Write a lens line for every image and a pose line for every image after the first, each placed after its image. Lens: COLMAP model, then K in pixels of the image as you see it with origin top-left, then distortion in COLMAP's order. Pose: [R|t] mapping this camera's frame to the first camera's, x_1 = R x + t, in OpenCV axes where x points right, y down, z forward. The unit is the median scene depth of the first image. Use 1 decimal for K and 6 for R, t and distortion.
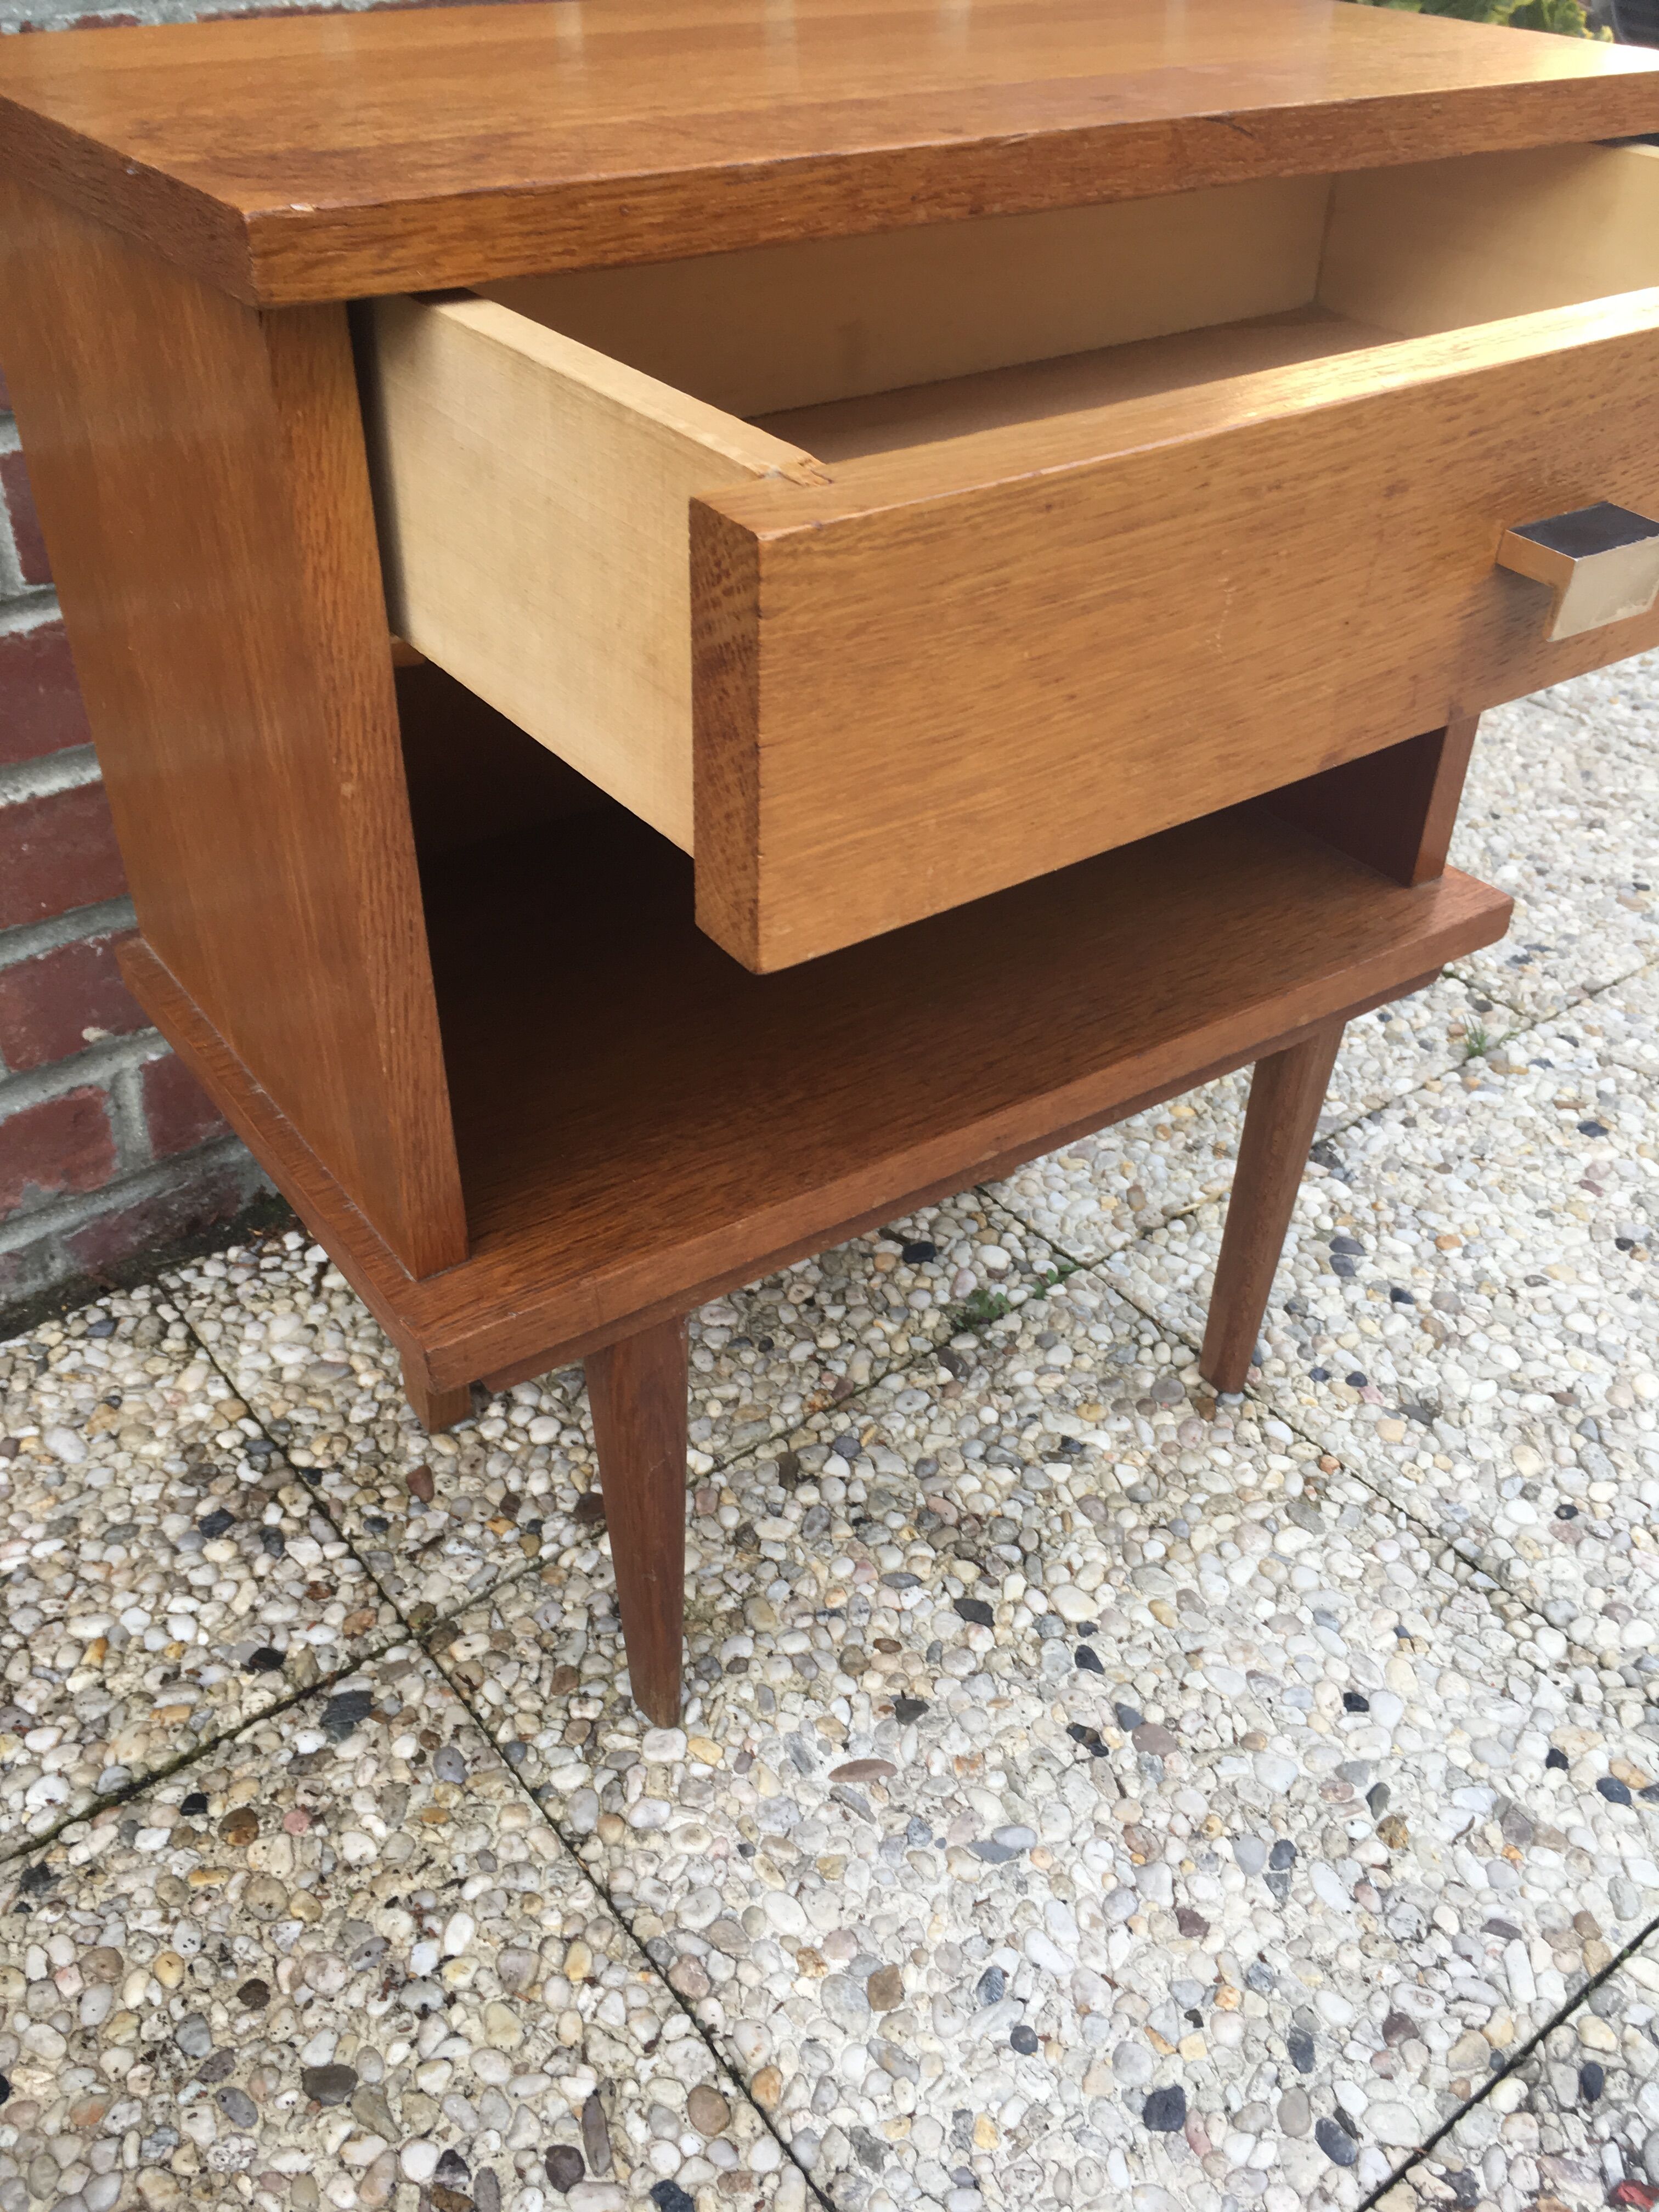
lens RADIAL K [[1892.5, 0, 824.7], [0, 1892.5, 1093.3], [0, 0, 1]] dist [0.072871, -0.118181]
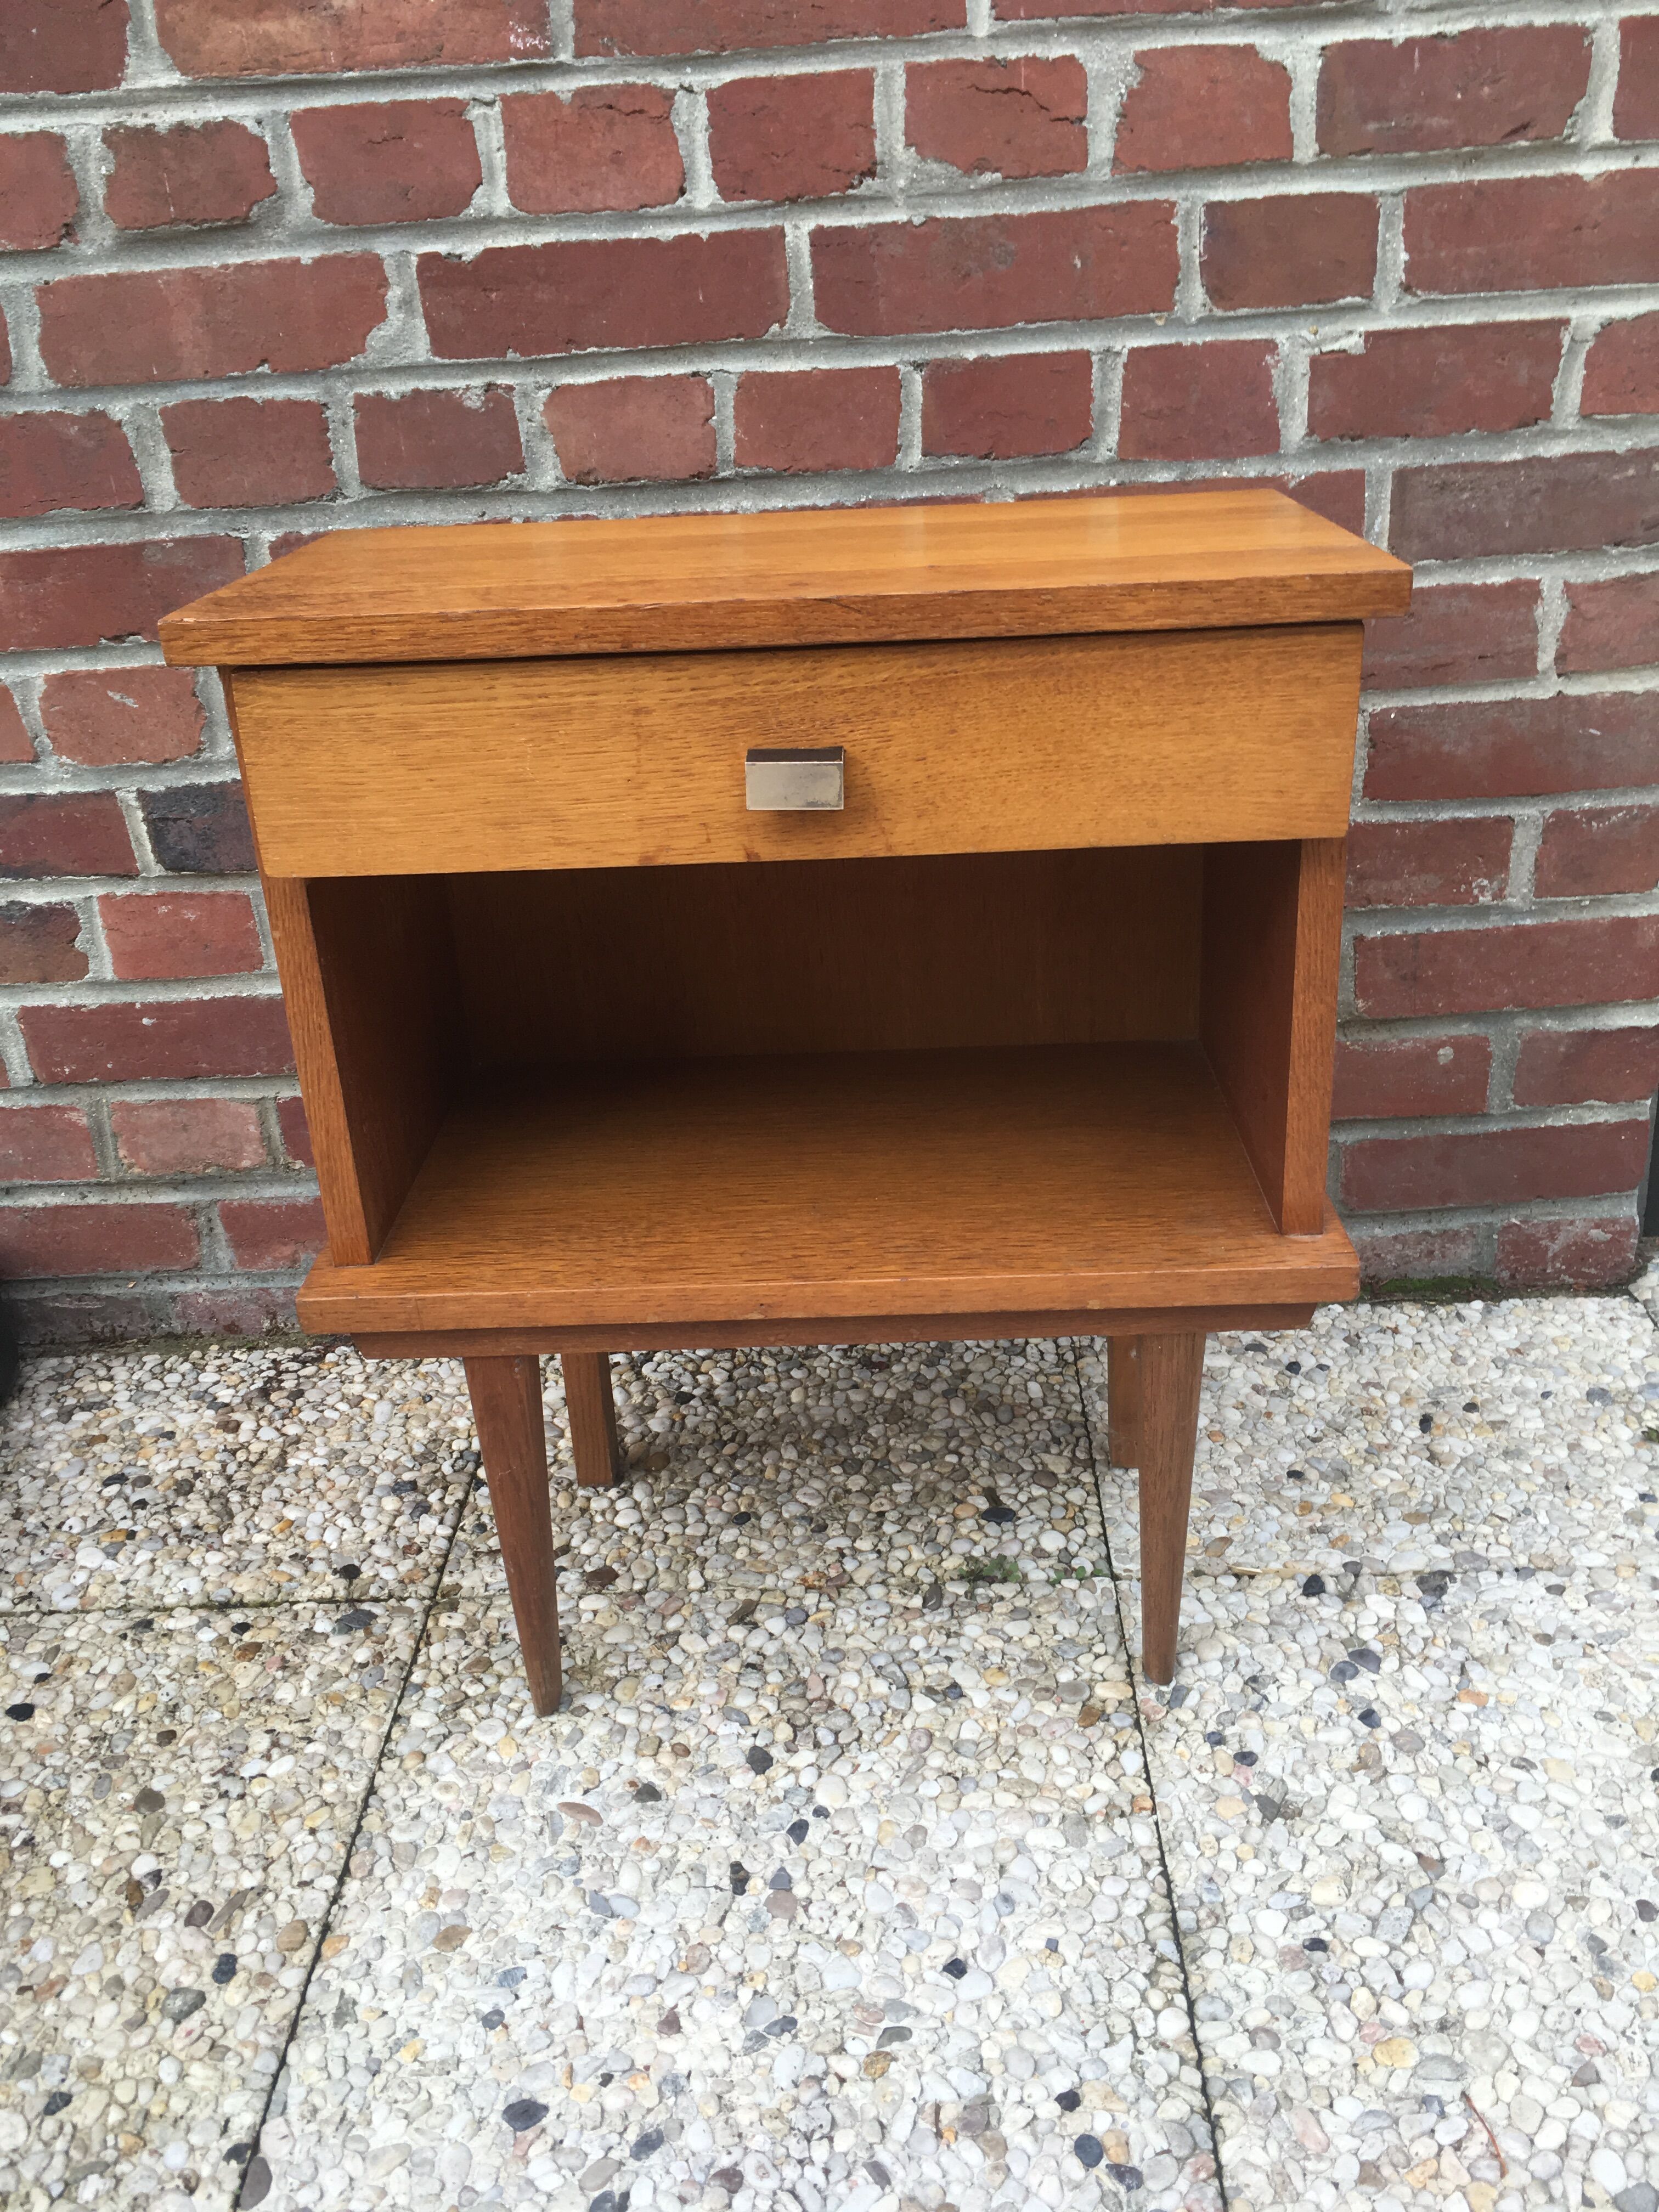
lens RADIAL K [[1892.5, 0, 824.7], [0, 1892.5, 1093.3], [0, 0, 1]] dist [0.072871, -0.118181]
pose [[0.773495, 0.206430, -0.599243, 0.784569], [-0.317331, 0.944568, -0.084217, -0.032172], [0.548640, 0.255300, 0.796125, -0.021285]]
